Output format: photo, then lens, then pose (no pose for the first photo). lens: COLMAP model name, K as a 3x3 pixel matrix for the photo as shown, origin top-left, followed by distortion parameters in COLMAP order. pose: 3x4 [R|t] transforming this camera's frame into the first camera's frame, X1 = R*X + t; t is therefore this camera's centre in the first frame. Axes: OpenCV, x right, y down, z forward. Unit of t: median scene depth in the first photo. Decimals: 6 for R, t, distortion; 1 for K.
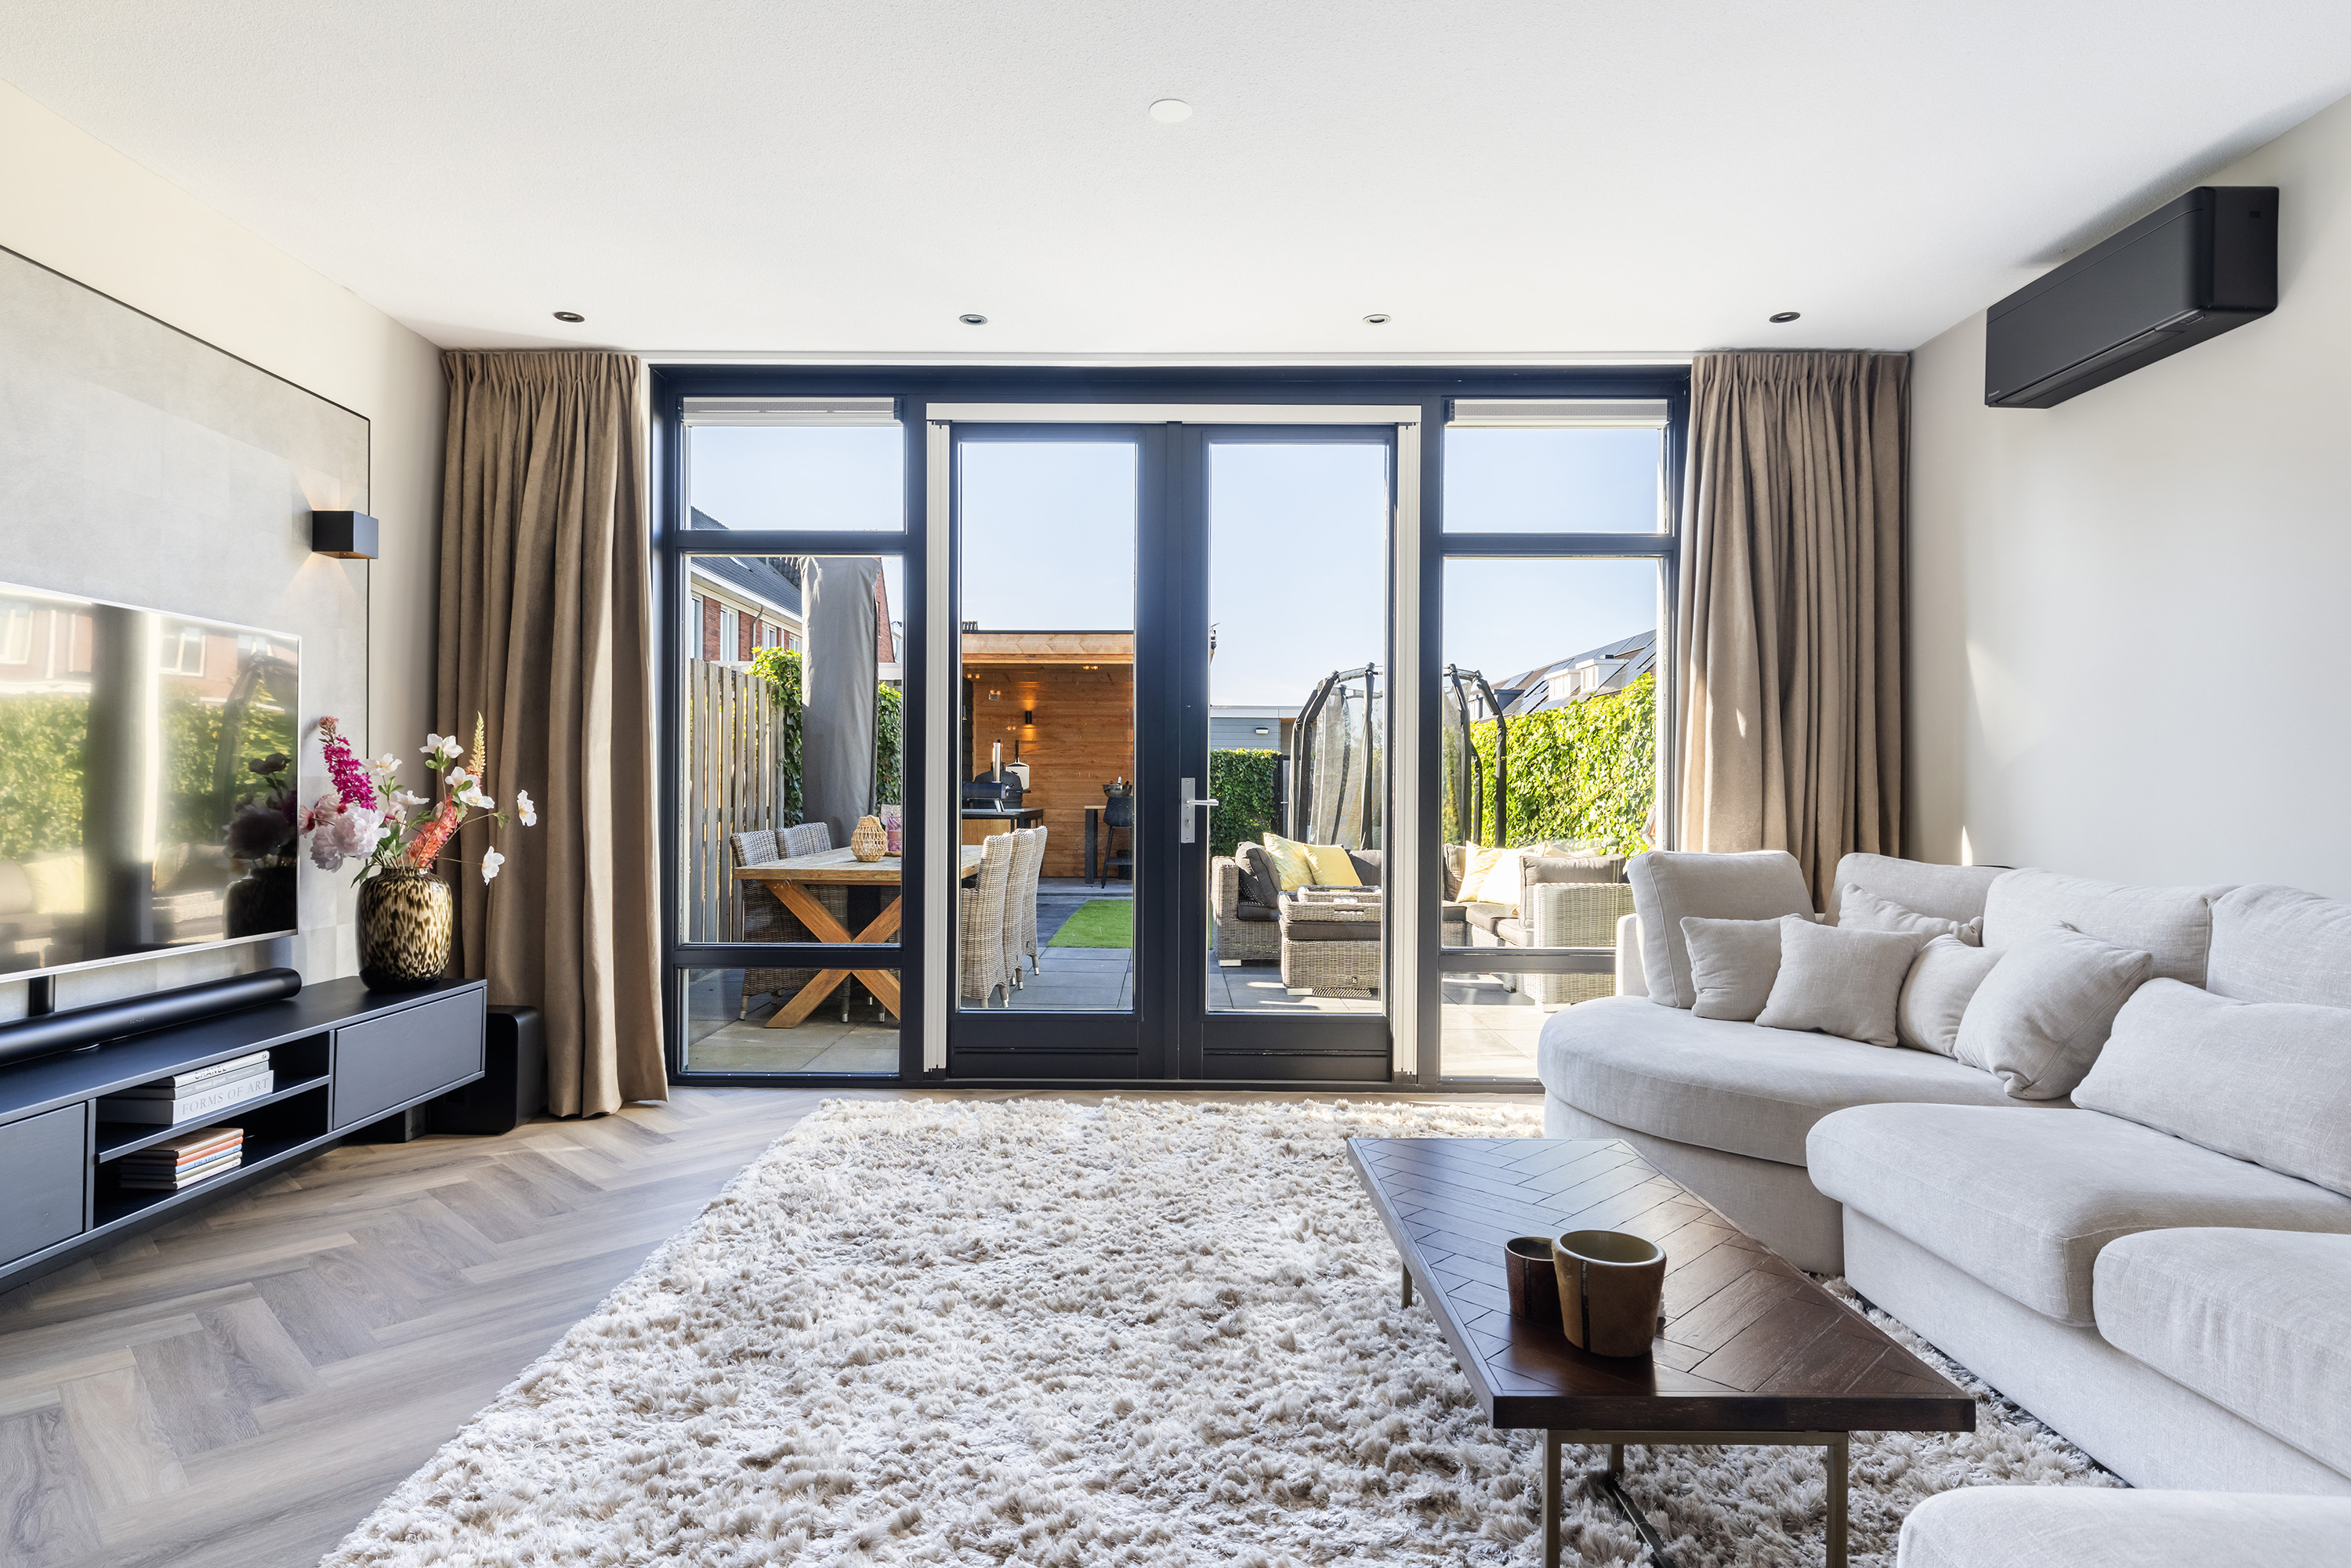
lens RADIAL K [[1268.7, 0, 1175.5], [0, 1268.7, 784.0], [0, 0, 1]] dist [-0.001783, -0.000631]
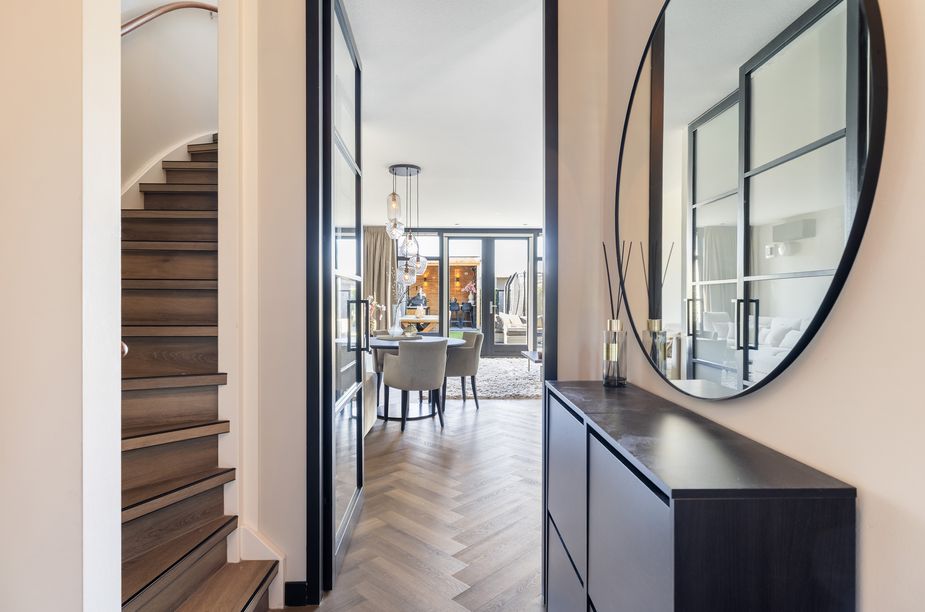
lens RADIAL K [[486.3, 0, 462.5], [0, 486.3, 306.0], [0, 0, 1]] dist [-0.000281, 0.000067]
pose [[0.999706, -0.003480, 0.023980, -0.162248], [0.002960, 0.999761, 0.021676, -0.030691], [-0.024050, -0.021599, 0.999477, -1.080371]]
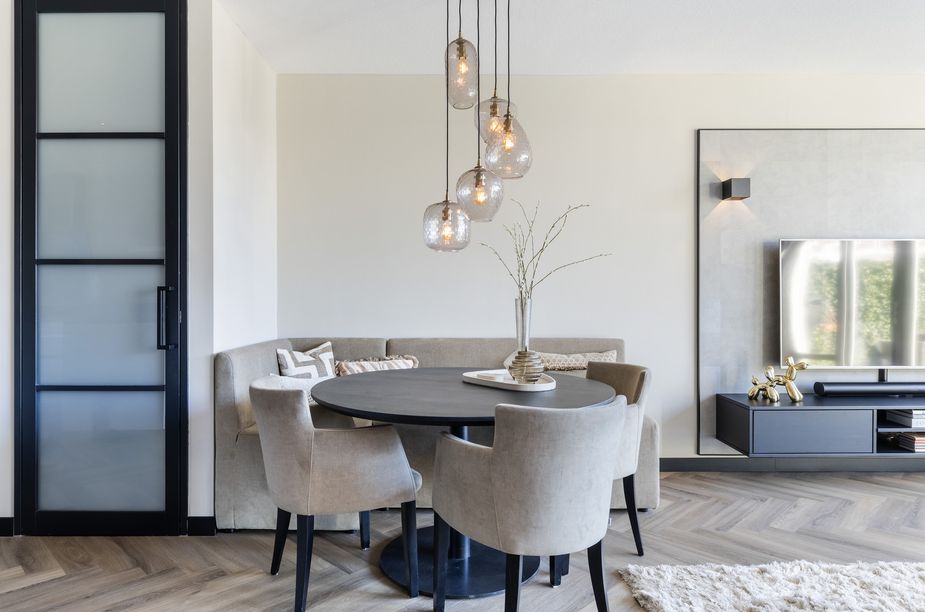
lens RADIAL K [[568.4, 0, 462.5], [0, 568.4, 306.0], [0, 0, 1]] dist [0.000597, -0.000680]
pose [[0.000680, 0.003563, -0.999993, 0.259452], [0.010646, 0.999937, 0.003570, -0.004976], [0.999943, -0.010649, 0.000642, 0.018361]]
